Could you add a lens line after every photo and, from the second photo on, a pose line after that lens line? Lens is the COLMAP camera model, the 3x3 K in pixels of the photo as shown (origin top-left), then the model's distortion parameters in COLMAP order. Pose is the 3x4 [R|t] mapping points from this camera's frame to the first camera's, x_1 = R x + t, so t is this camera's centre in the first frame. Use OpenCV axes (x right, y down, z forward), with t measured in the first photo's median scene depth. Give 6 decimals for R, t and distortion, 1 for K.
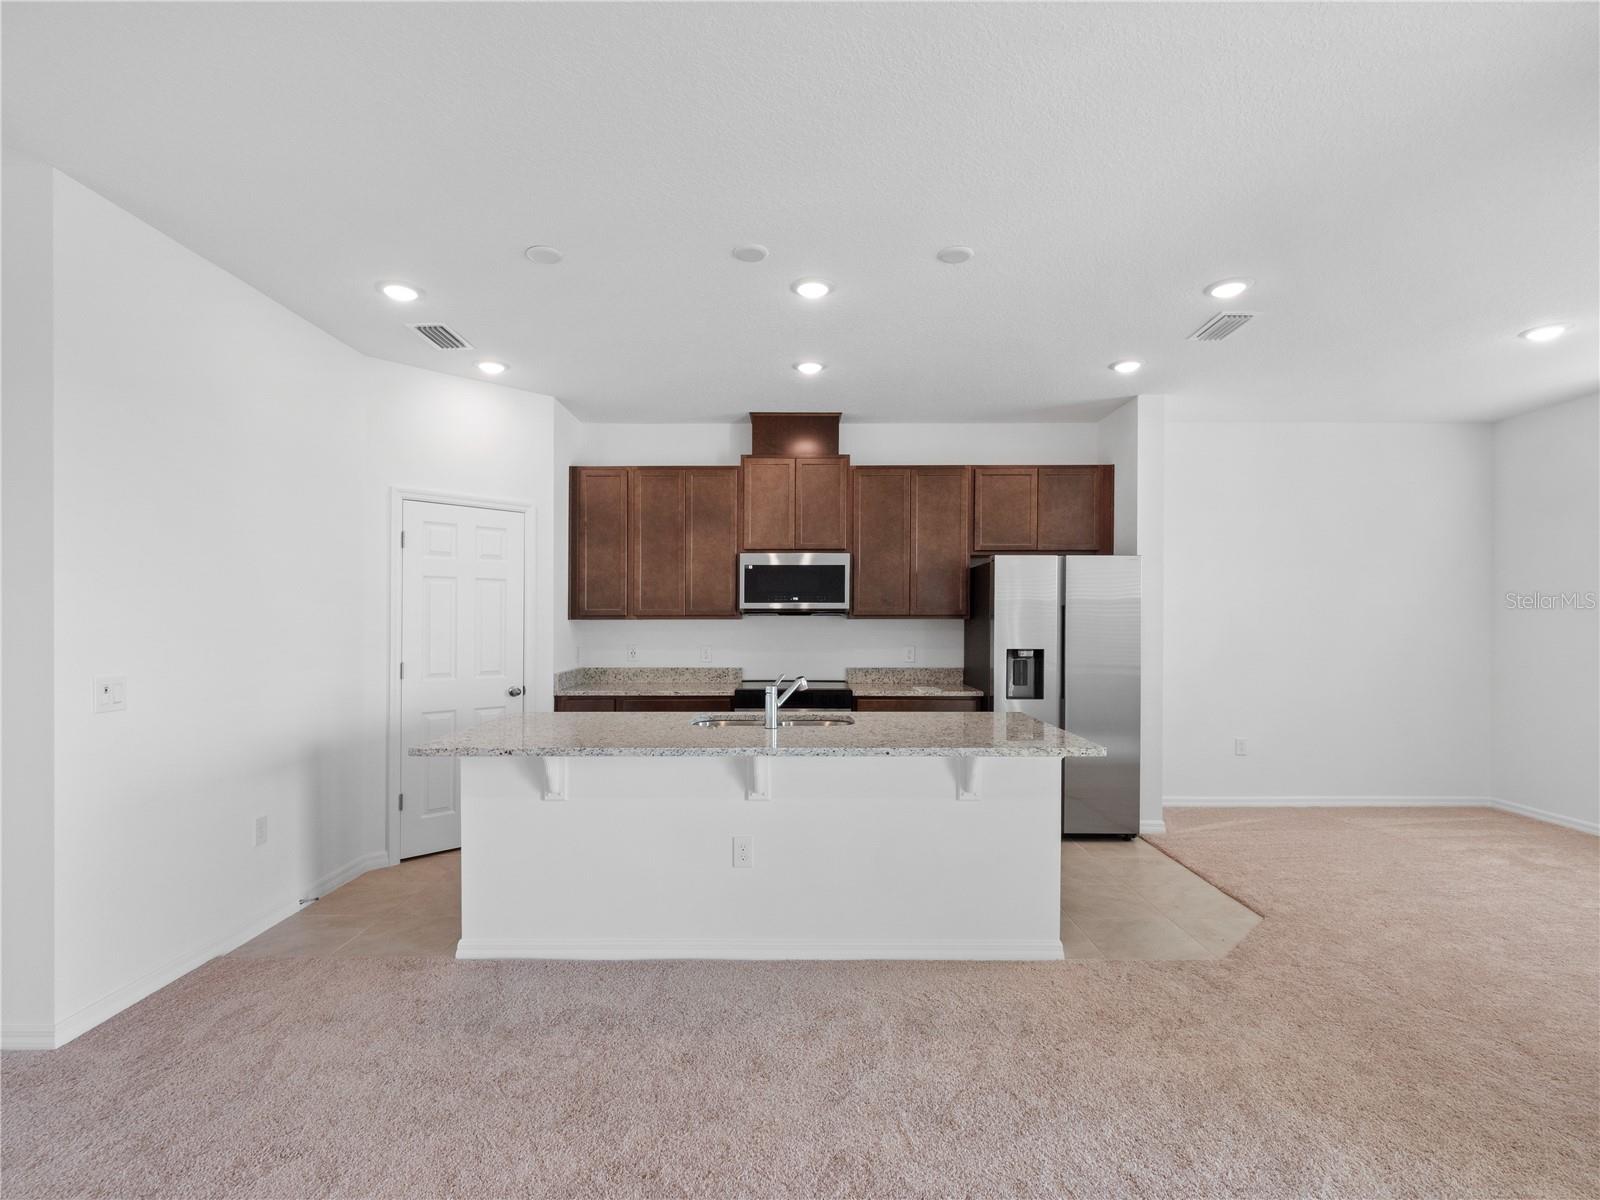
lens RADIAL K [[763.7, 0, 795.3], [0, 763.7, 605.0], [0, 0, 1]] dist [0.009132, -0.004155]
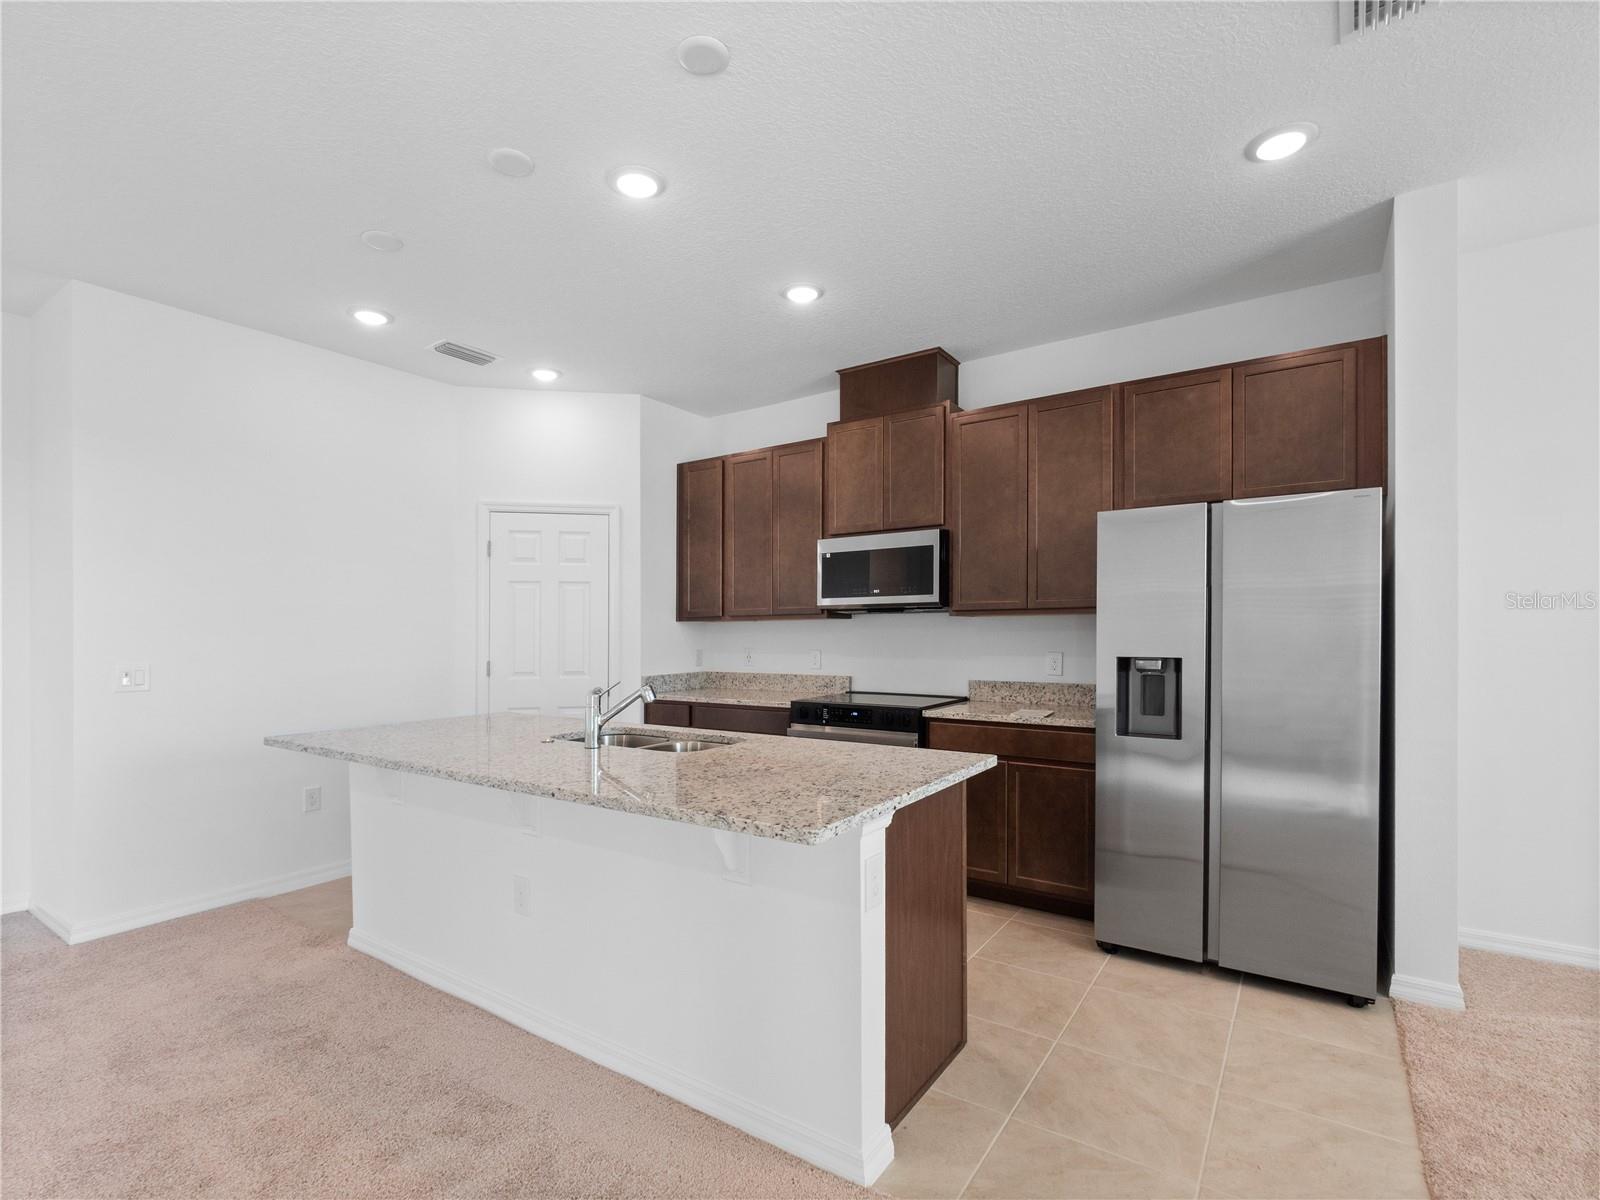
lens RADIAL K [[763.7, 0, 785.7], [0, 763.7, 621.2], [0, 0, 1]] dist [0.009132, -0.004155]
pose [[0.824602, -0.013441, -0.565554, 0.373573], [0.019017, 0.999811, 0.003966, 0.017747], [0.565394, -0.014026, 0.824702, 0.284438]]
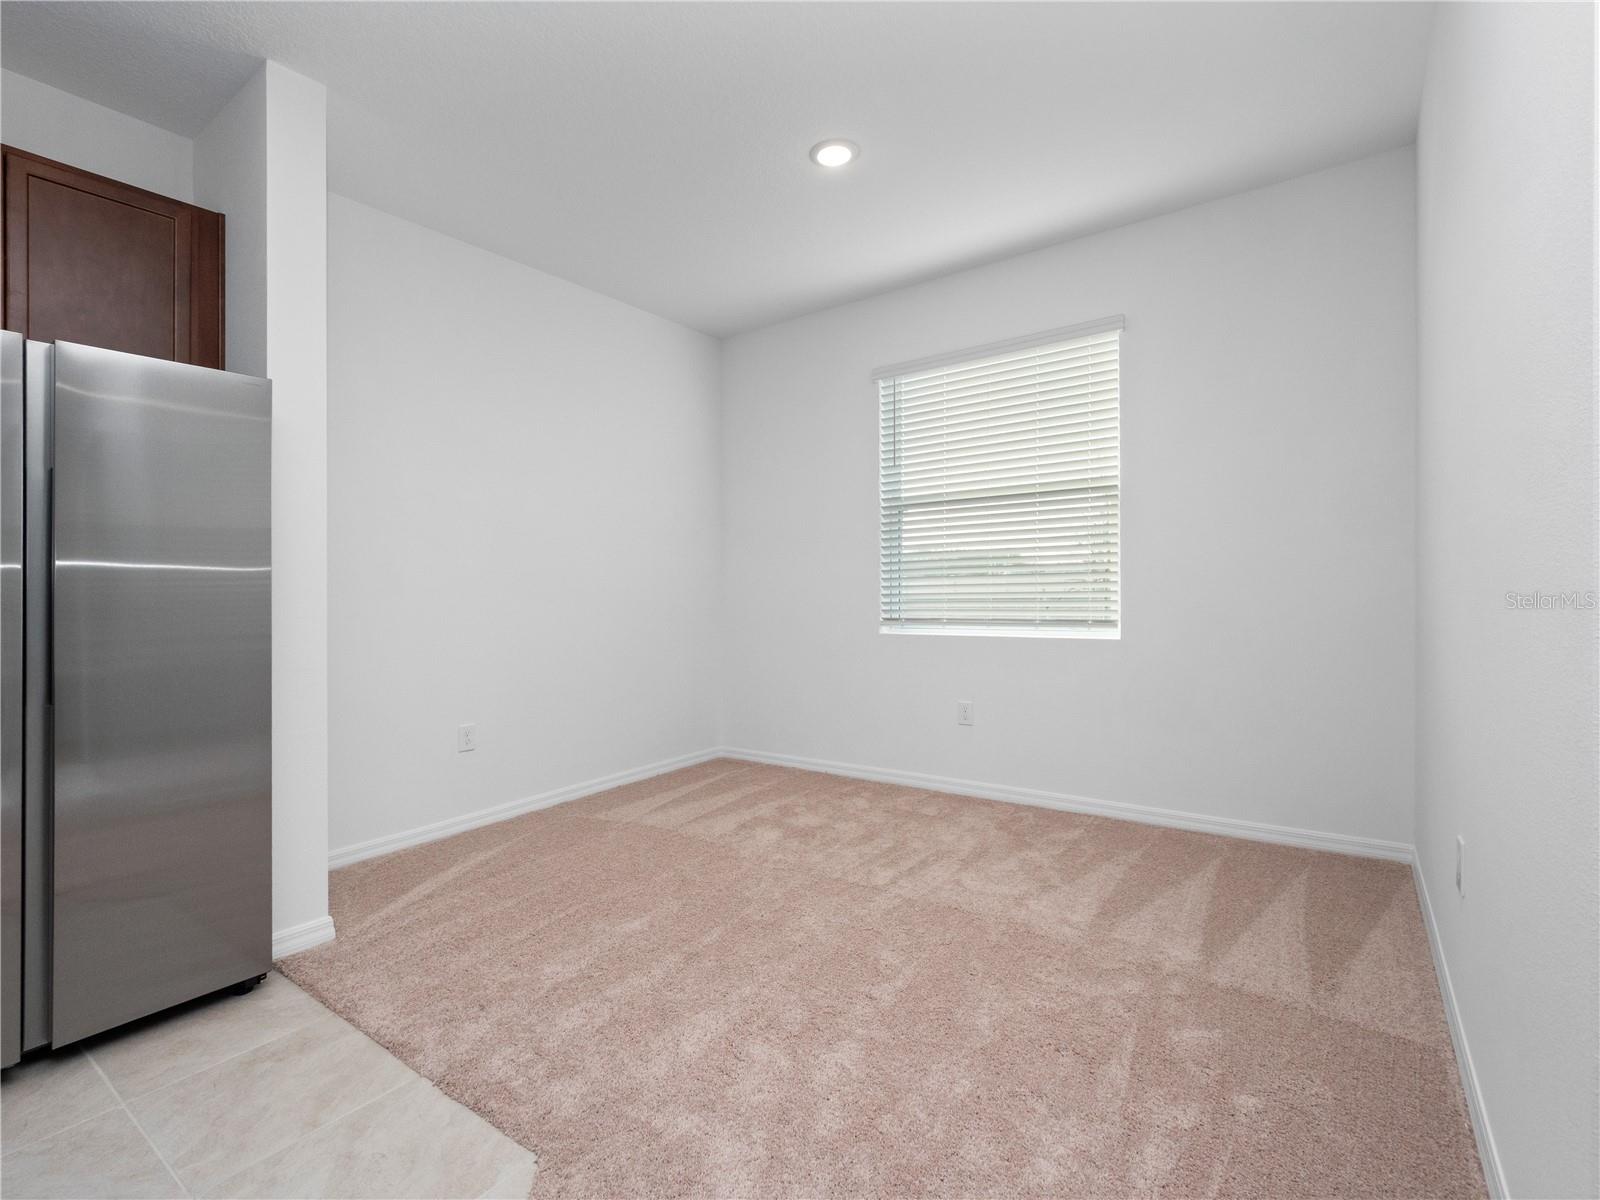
lens RADIAL K [[763.7, 0, 798.4], [0, 763.7, 589.1], [0, 0, 1]] dist [0.009132, -0.004155]
pose [[0.580289, -0.012503, 0.814315, 0.231009], [0.000939, 0.999892, 0.014683, 0.052624], [-0.814410, -0.007756, 0.580238, 0.418248]]
